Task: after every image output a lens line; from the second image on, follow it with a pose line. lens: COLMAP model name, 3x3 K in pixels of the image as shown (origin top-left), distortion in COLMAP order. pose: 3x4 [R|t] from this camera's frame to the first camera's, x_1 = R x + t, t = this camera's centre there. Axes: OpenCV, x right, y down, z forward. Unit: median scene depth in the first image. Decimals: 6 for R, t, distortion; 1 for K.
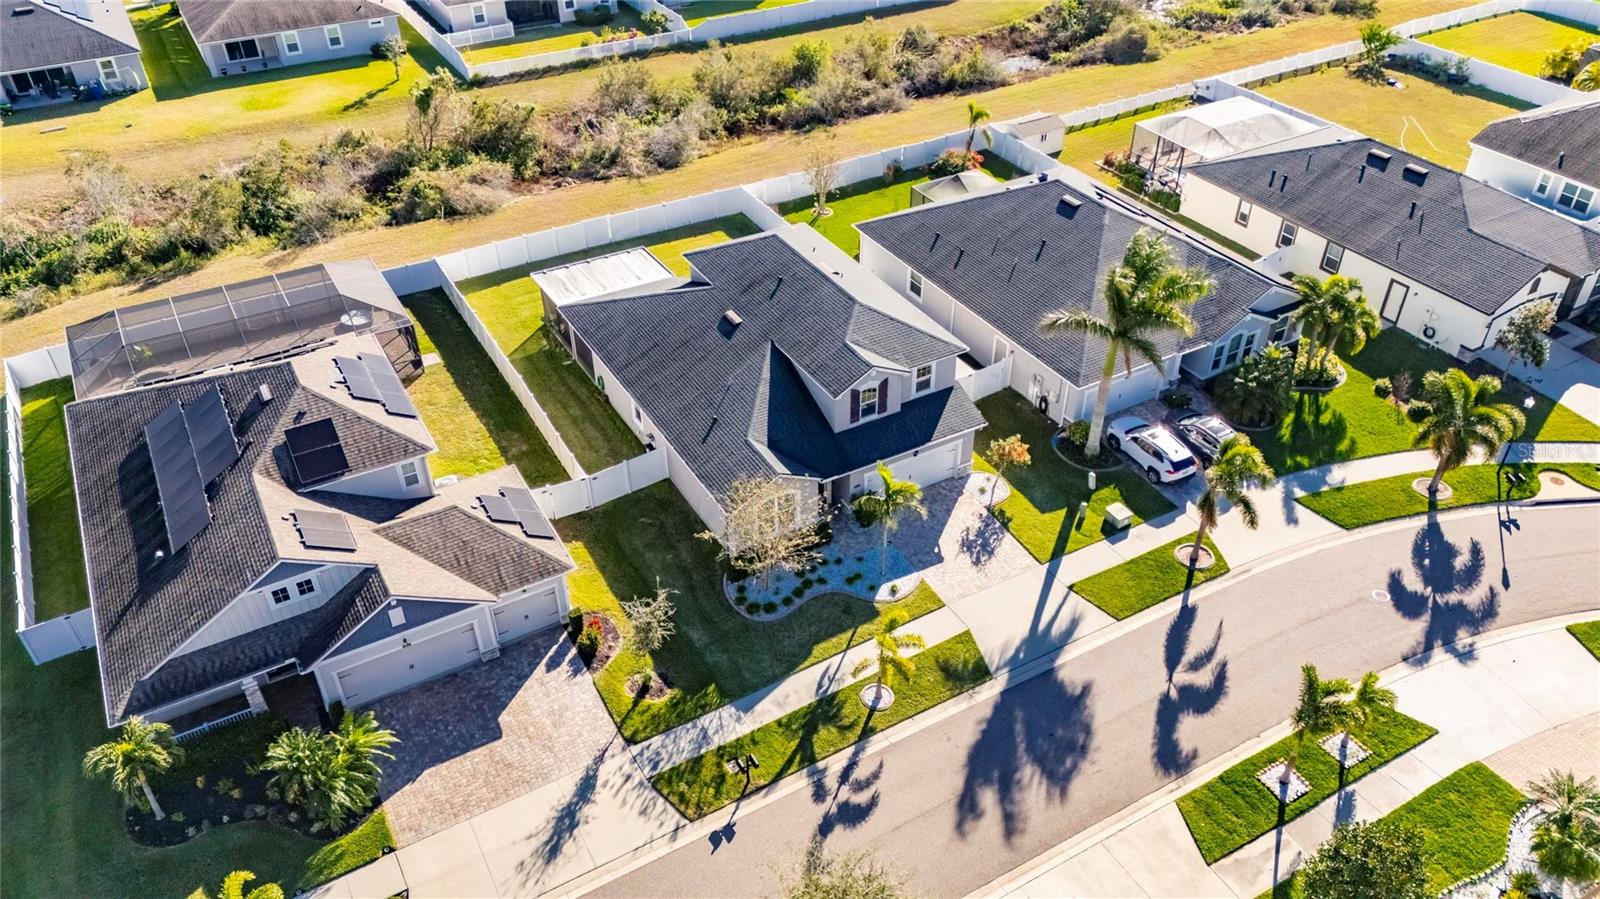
lens RADIAL K [[1164.2, 0, 808.7], [0, 1164.2, 449.2], [0, 0, 1]] dist [0.097782, -0.108317]
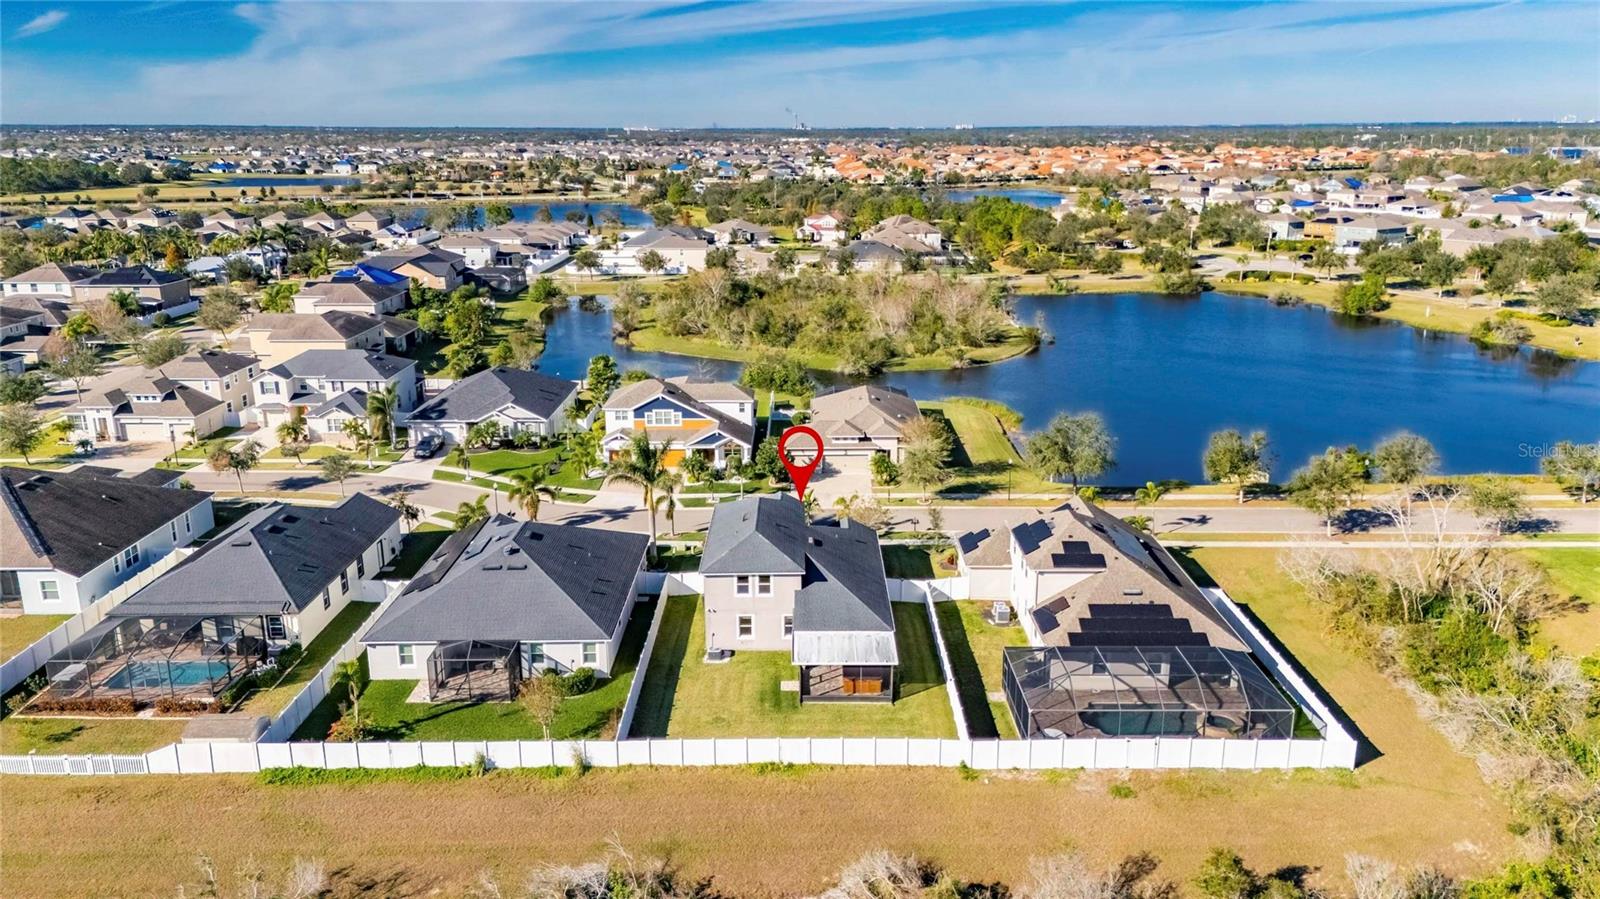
lens RADIAL K [[1164.2, 0, 808.7], [0, 1164.2, 449.2], [0, 0, 1]] dist [0.097782, -0.108317]
pose [[-0.868233, -0.128248, 0.479295, -0.800216], [0.300938, 0.631914, 0.714227, -1.317668], [-0.394472, 0.764354, -0.510054, 1.711959]]
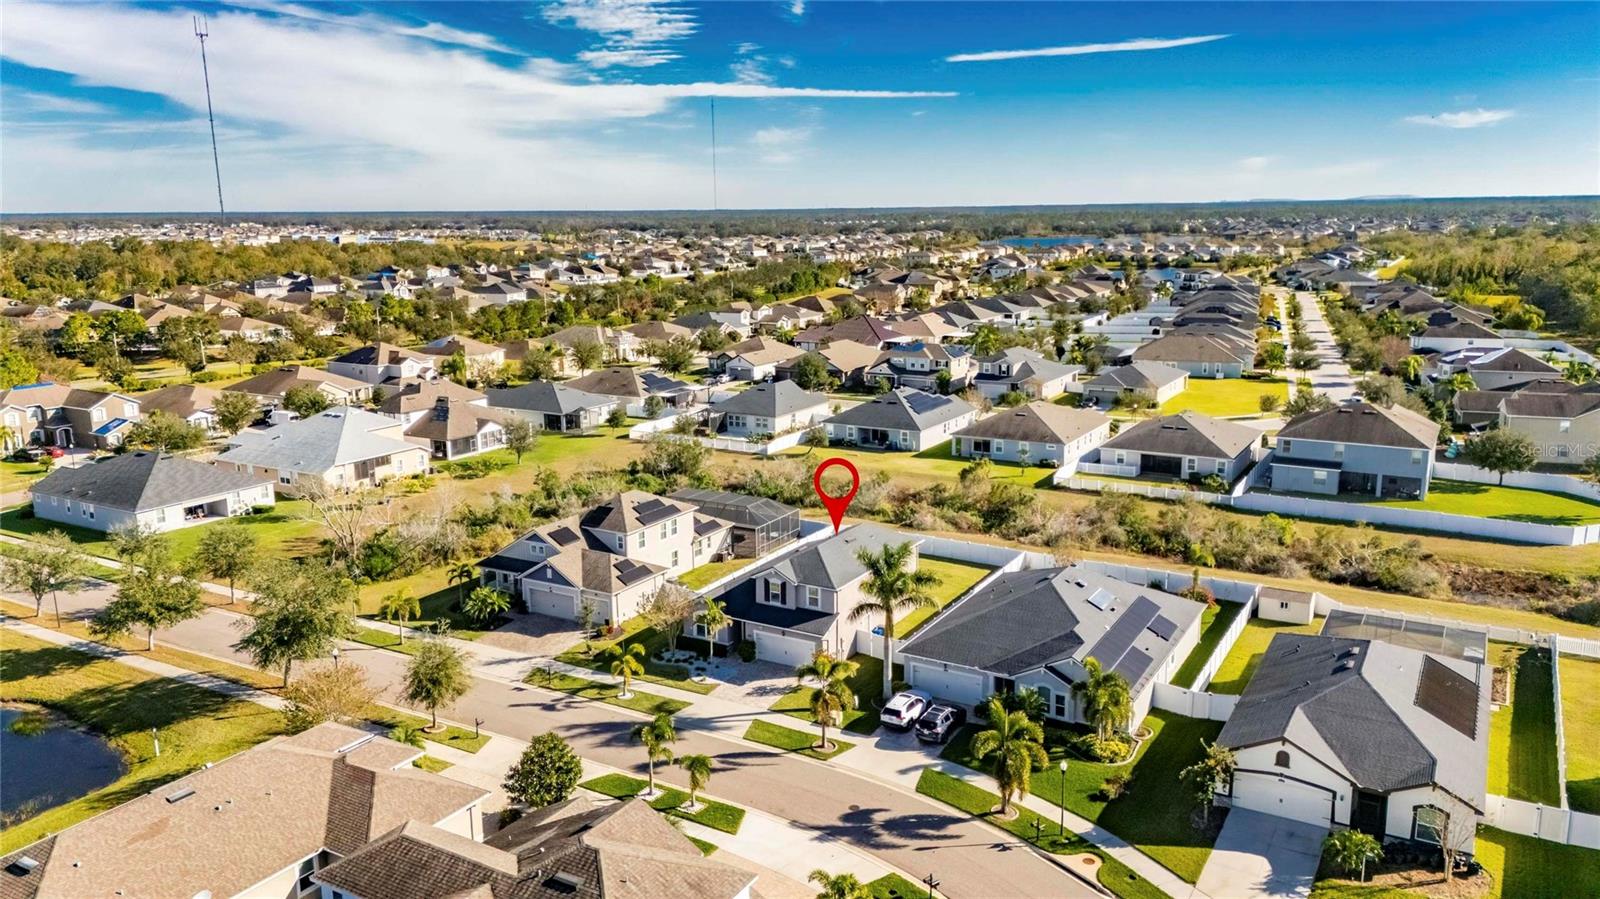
lens RADIAL K [[1166.6, 0, 808.7], [0, 1166.6, 454.9], [0, 0, 1]] dist [0.087775, -0.098370]
pose [[0.495569, 0.179205, -0.849880, 1.383353], [-0.512496, 0.850329, -0.119539, -0.030640], [0.701256, 0.494800, 0.513238, 0.053676]]
